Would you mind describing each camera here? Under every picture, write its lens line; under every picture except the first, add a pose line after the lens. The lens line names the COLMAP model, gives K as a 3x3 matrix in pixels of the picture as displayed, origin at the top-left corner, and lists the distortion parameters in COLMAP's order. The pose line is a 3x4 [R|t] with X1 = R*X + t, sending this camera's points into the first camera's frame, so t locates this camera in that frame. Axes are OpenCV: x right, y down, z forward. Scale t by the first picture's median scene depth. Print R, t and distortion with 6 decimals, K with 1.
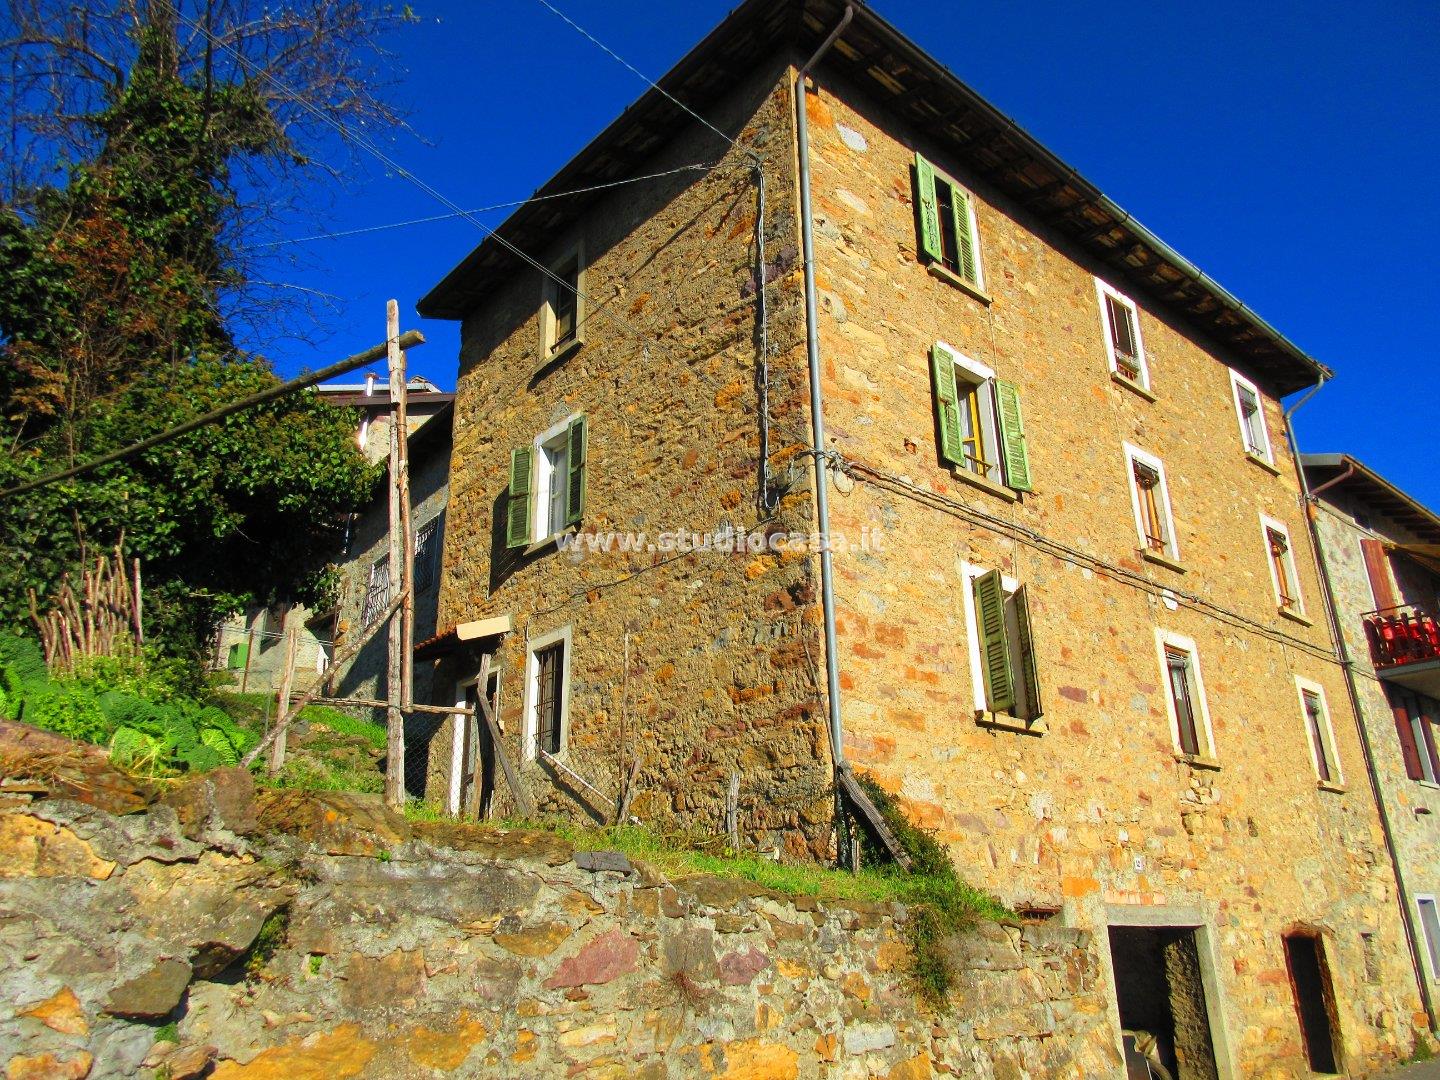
lens RADIAL K [[1071.8, 0, 725.1], [0, 1071.8, 541.3], [0, 0, 1]] dist [0.000897, 0.003803]
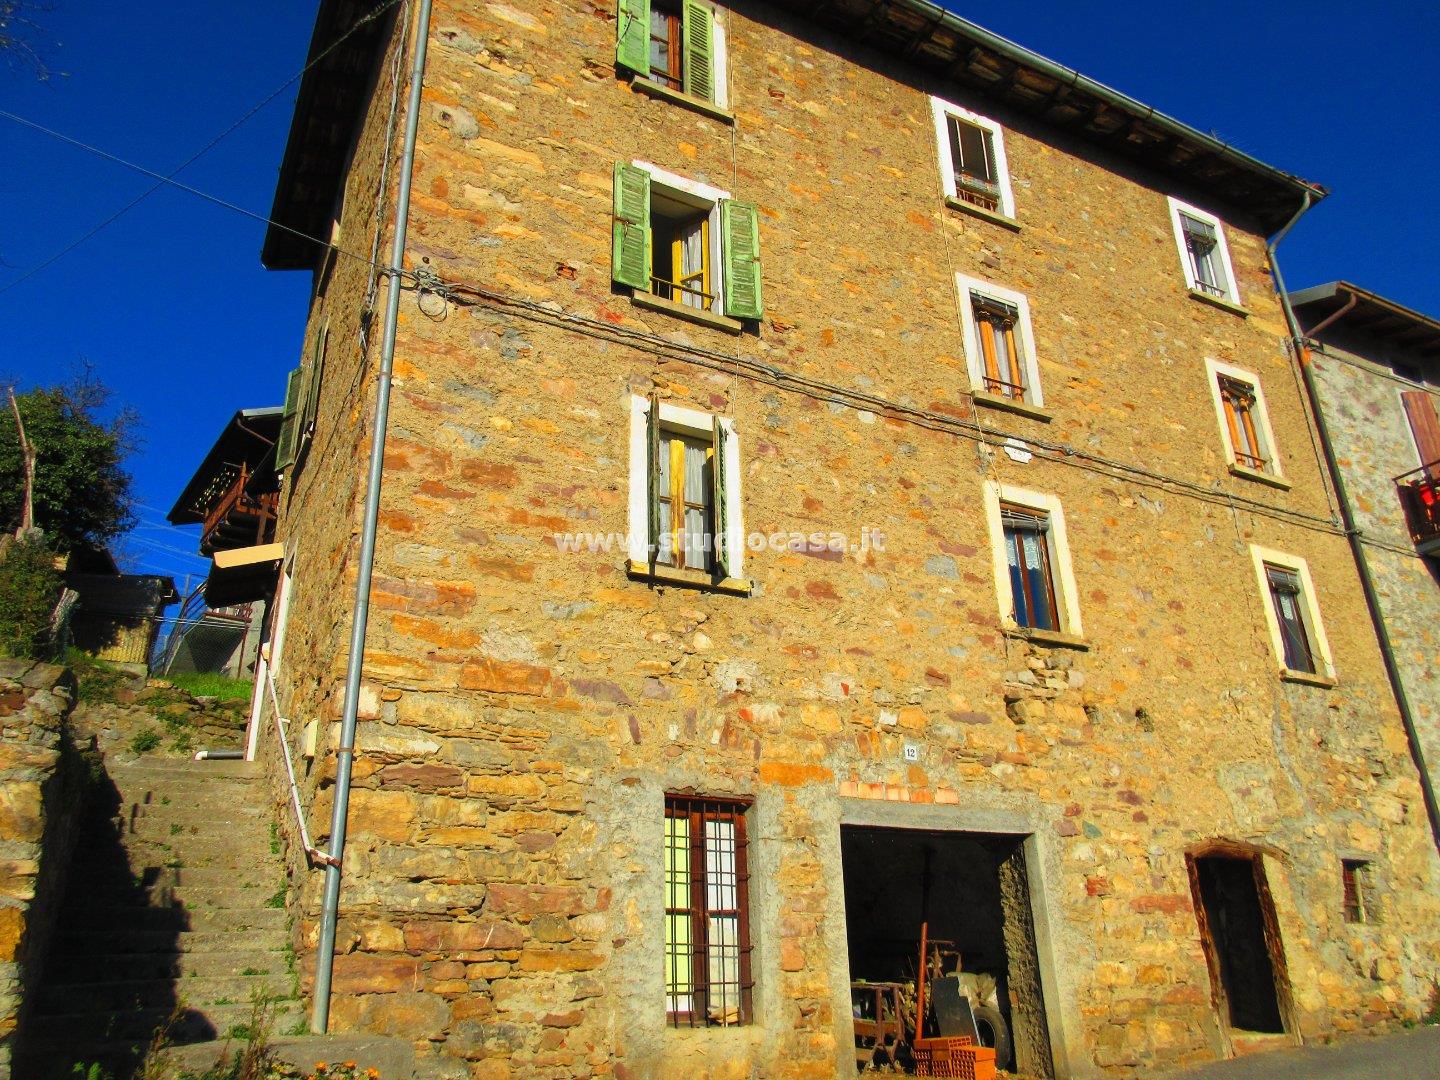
lens RADIAL K [[1071.8, 0, 716.3], [0, 1071.8, 539.3], [0, 0, 1]] dist [0.000897, 0.003803]
pose [[0.974043, -0.095312, -0.205317, 0.377297], [0.089115, 0.995248, -0.039244, 0.143090], [0.208082, 0.019928, 0.977908, 0.164248]]
